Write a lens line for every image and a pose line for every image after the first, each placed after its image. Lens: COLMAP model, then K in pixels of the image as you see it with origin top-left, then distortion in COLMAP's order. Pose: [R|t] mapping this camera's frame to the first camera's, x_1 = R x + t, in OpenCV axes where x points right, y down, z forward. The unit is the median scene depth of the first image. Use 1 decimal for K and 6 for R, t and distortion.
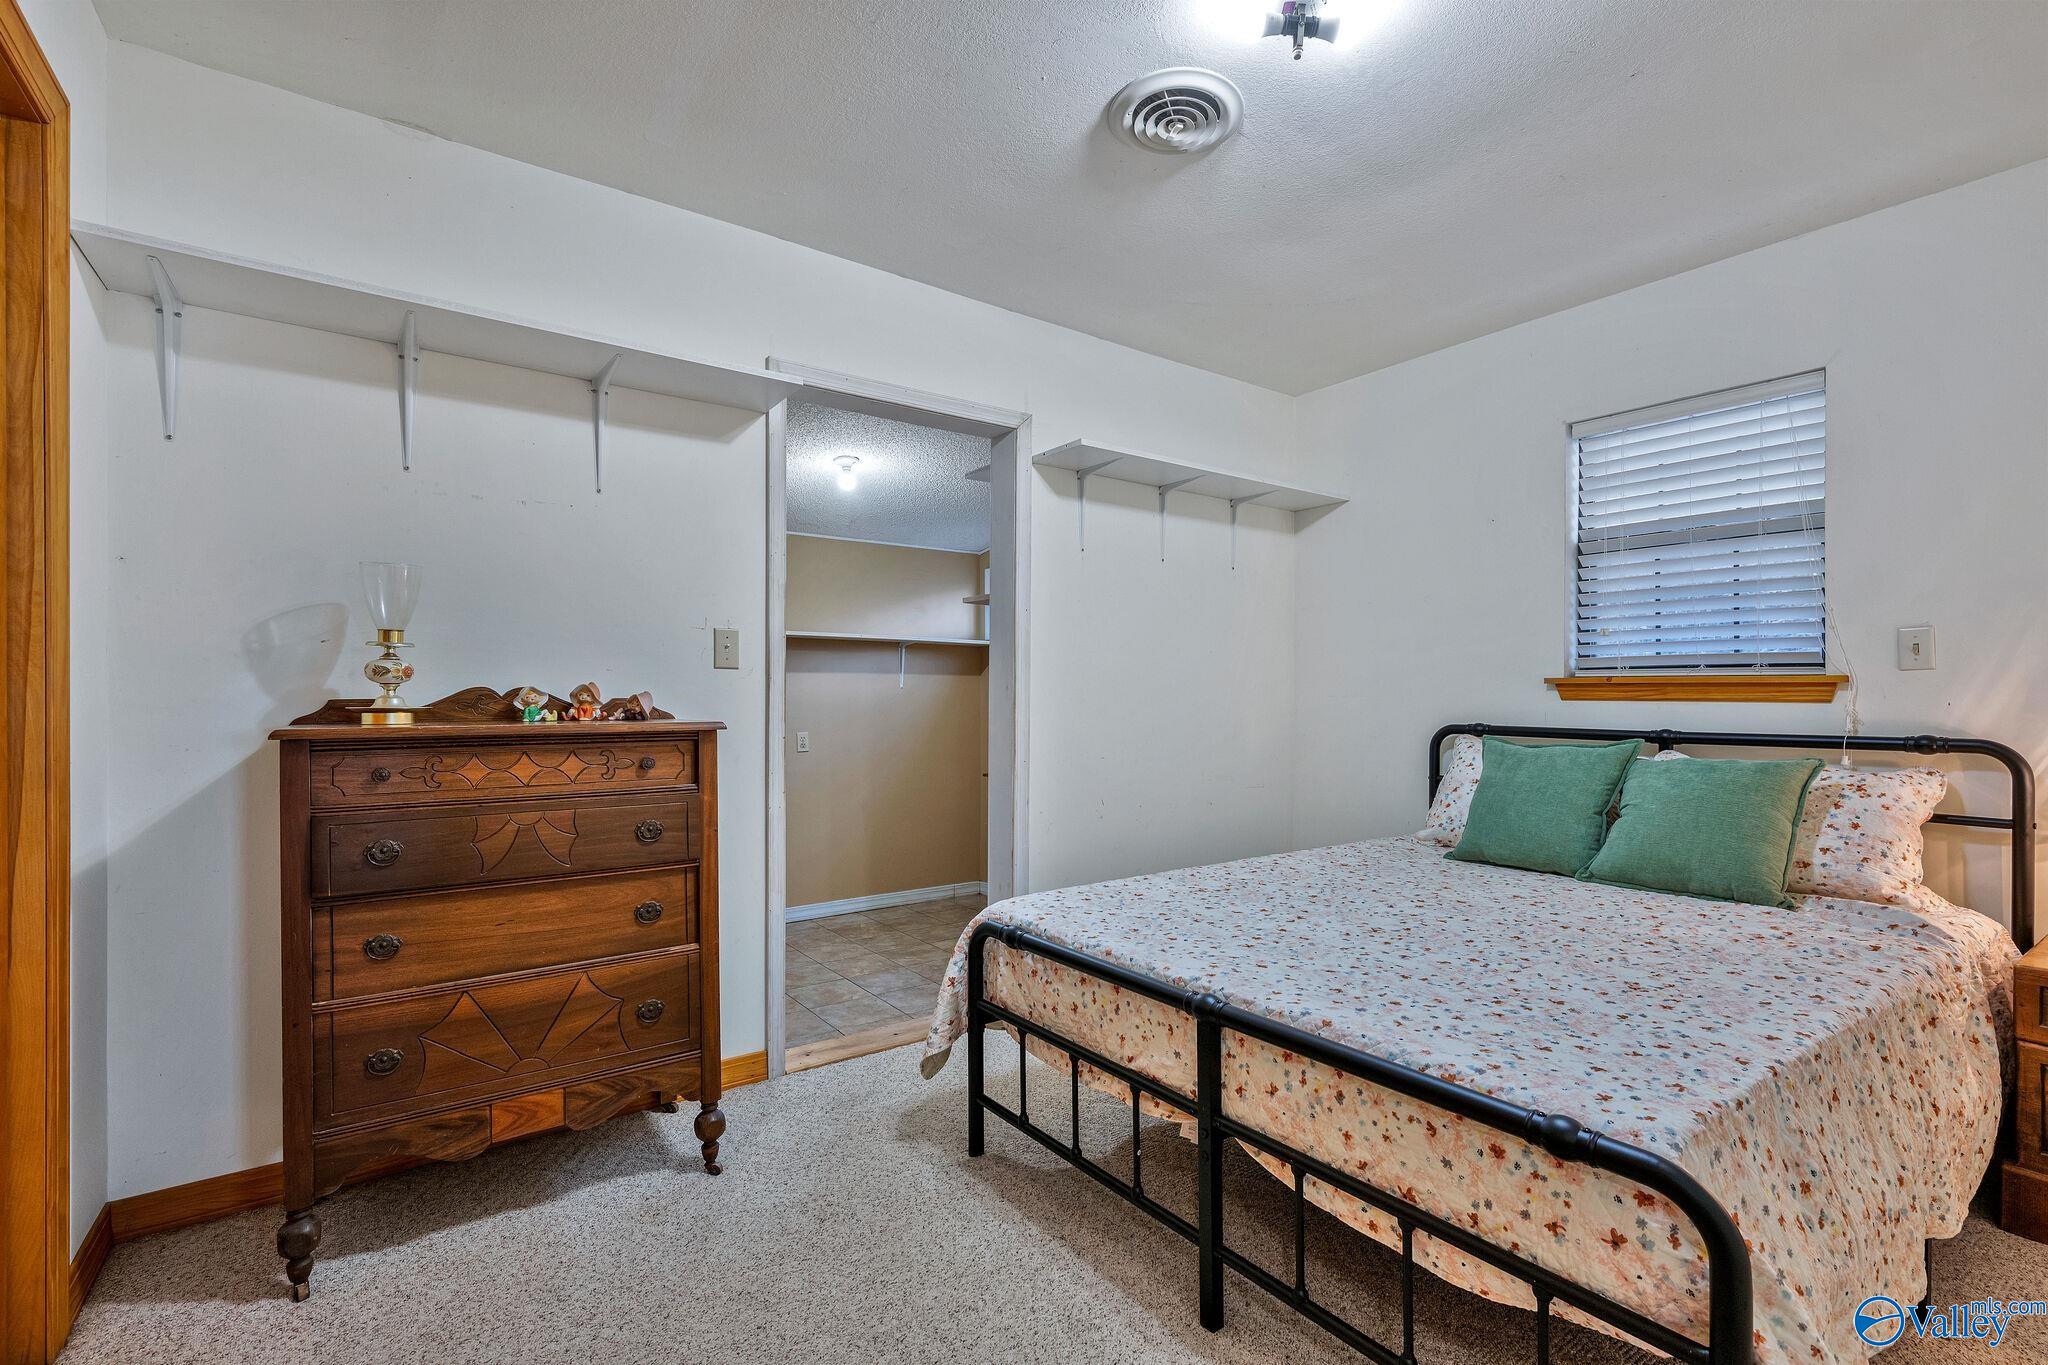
lens RADIAL K [[941.4, 0, 1026.6], [0, 941.4, 692.7], [0, 0, 1]] dist [-0.001033, -0.000072]
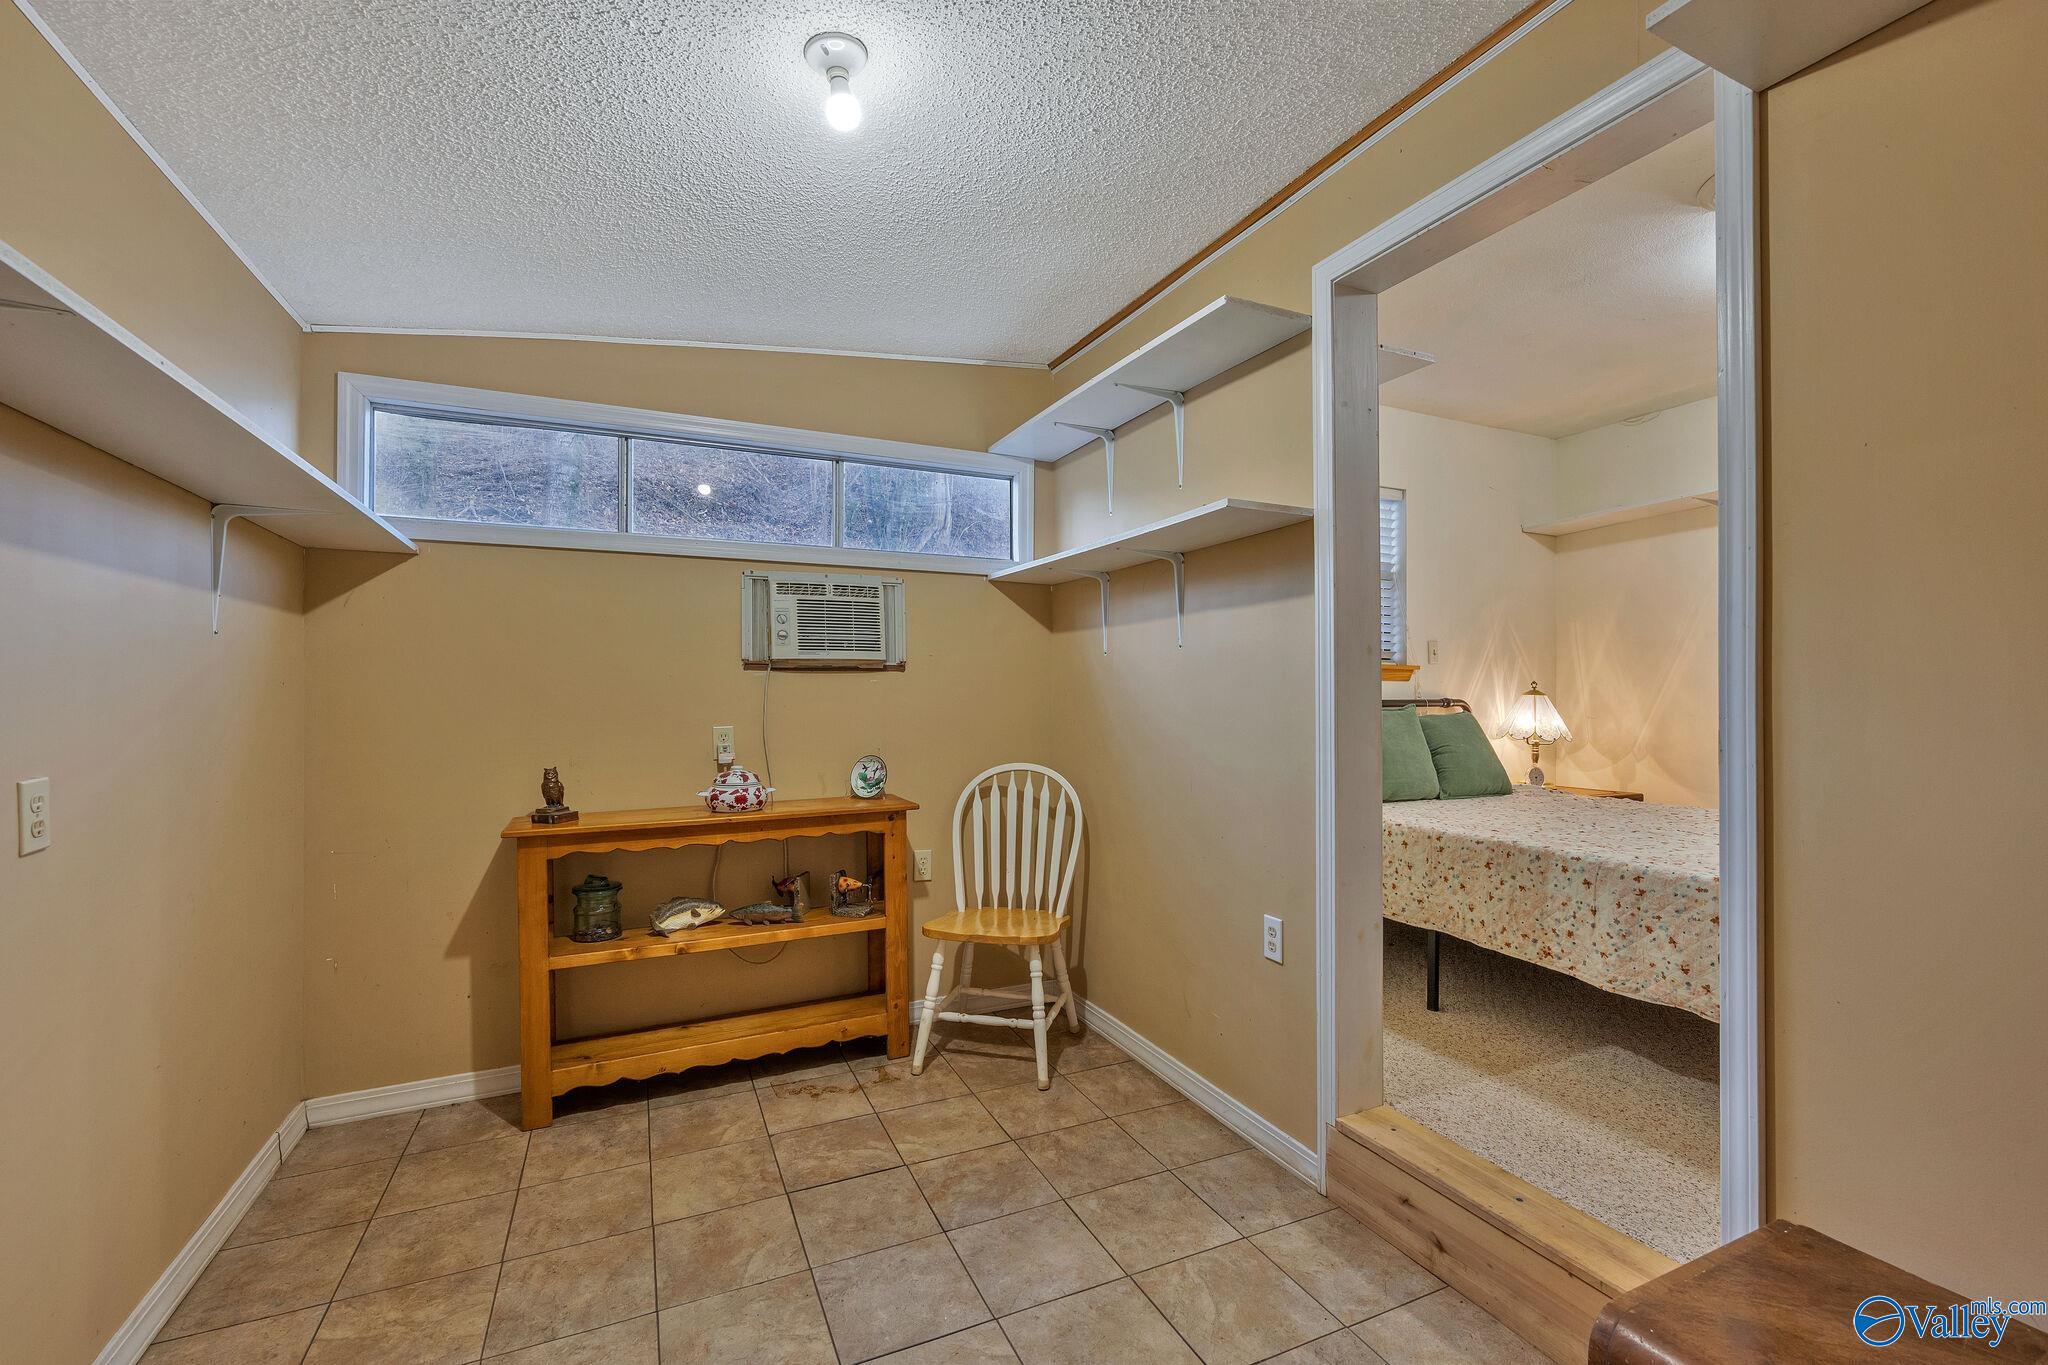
lens RADIAL K [[889.6, 0, 1024.0], [0, 889.6, 682.5], [0, 0, 1]] dist [-0.000375, -0.000110]
pose [[0.194191, 0.003293, 0.980958, -0.861597], [0.002820, 0.999988, -0.003915, 0.018098], [-0.980960, 0.003526, 0.194179, 1.322076]]
